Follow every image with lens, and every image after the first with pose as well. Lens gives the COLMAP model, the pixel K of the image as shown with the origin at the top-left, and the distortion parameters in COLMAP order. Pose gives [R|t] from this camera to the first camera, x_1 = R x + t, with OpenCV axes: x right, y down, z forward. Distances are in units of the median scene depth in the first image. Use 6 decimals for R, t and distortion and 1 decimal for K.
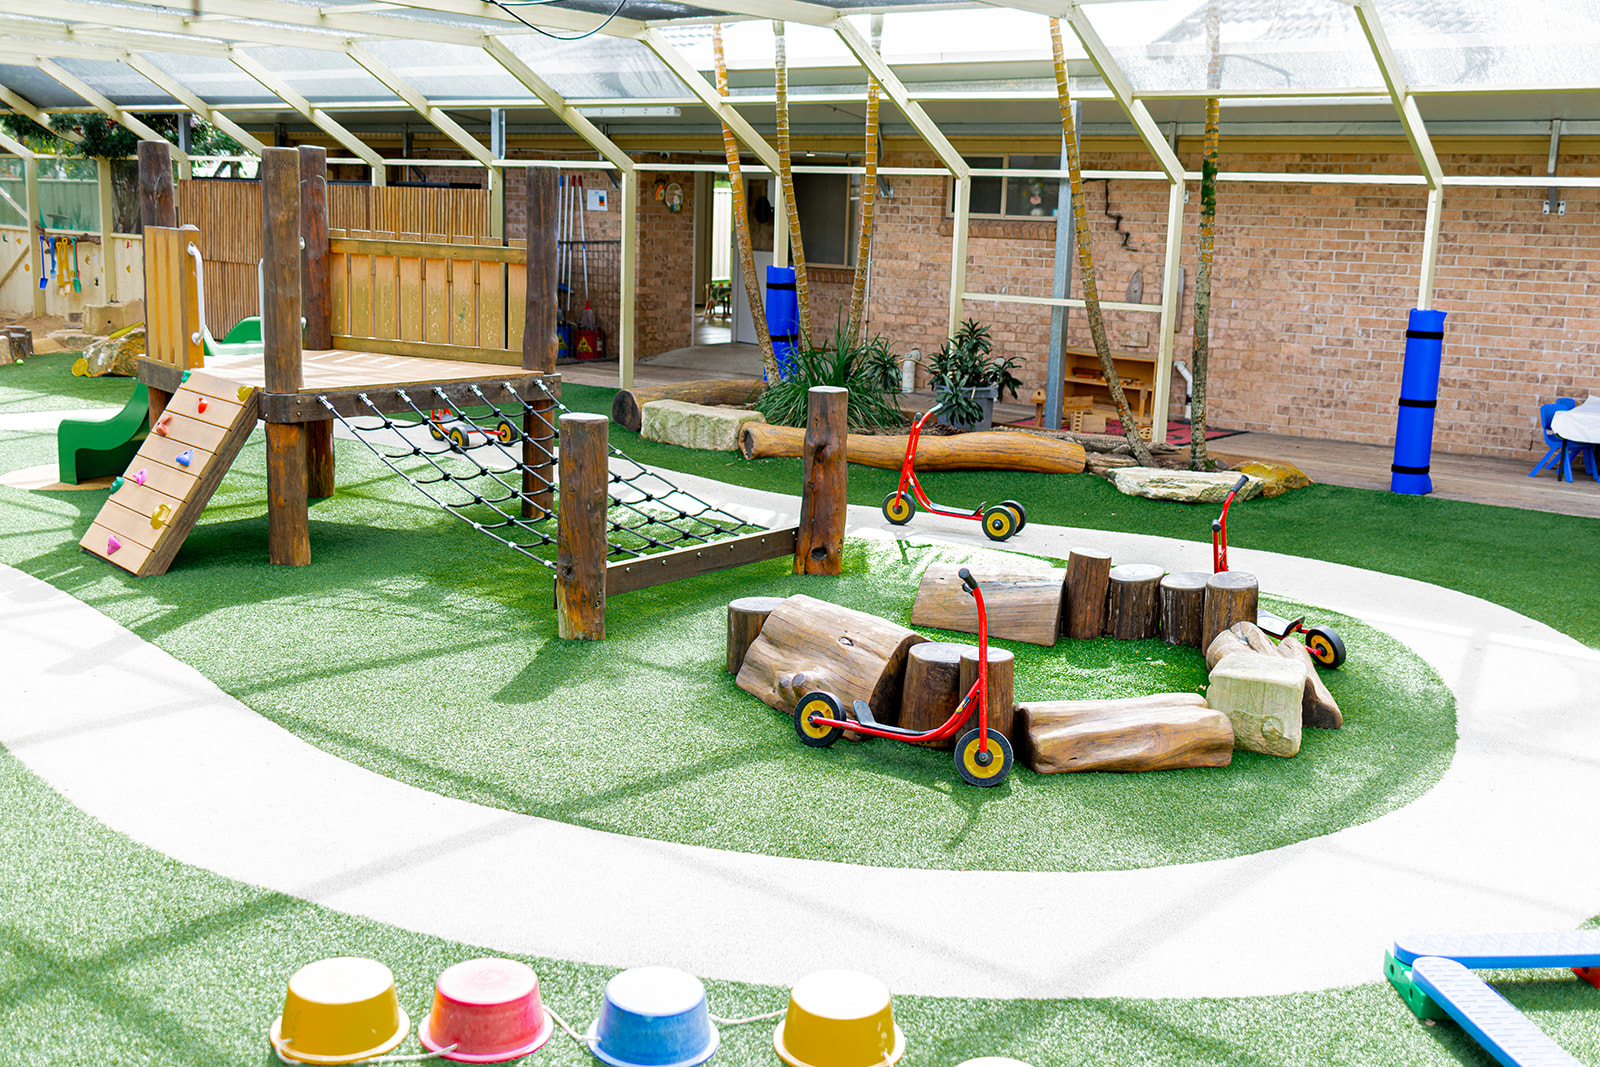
lens RADIAL K [[1716.5, 0, 800.0], [0, 1716.5, 533.5], [0, 0, 1]] dist [0.033191, -0.003532]
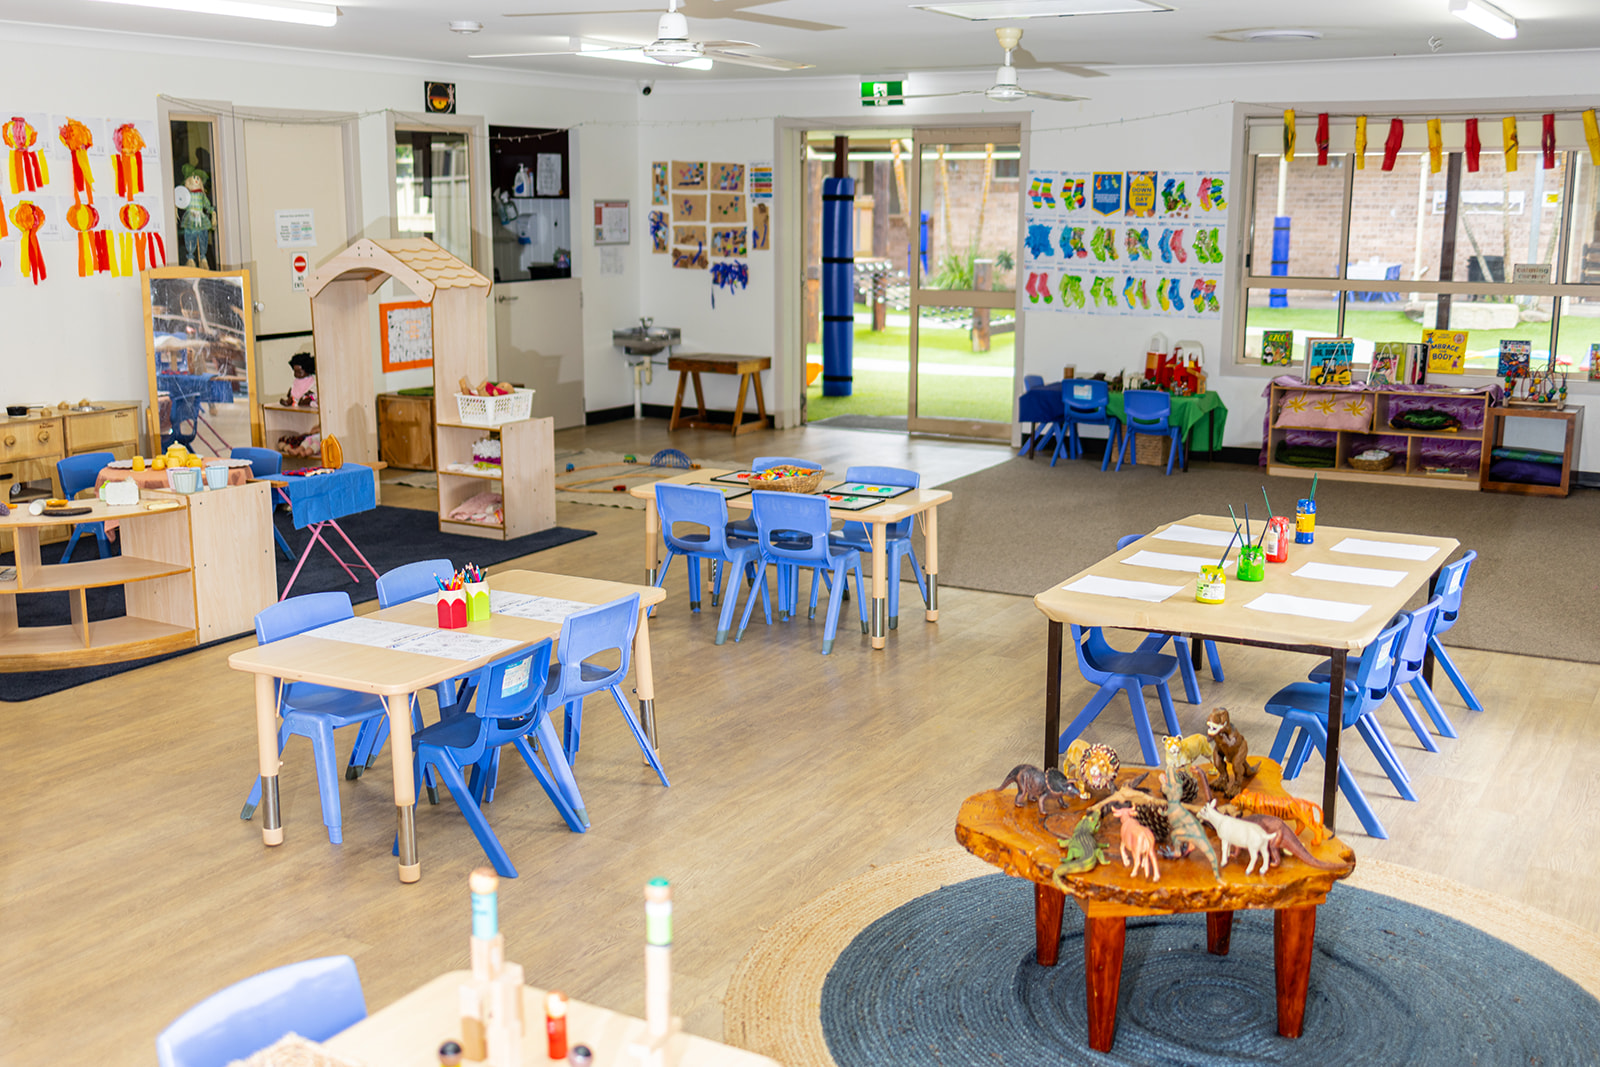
lens RADIAL K [[1716.5, 0, 800.0], [0, 1716.5, 533.5], [0, 0, 1]] dist [0.033191, -0.003532]
pose [[0.991195, -0.054258, 0.120783, -0.401106], [0.052816, 0.998490, 0.015109, 0.157520], [-0.121421, -0.008597, 0.992564, -0.818450]]
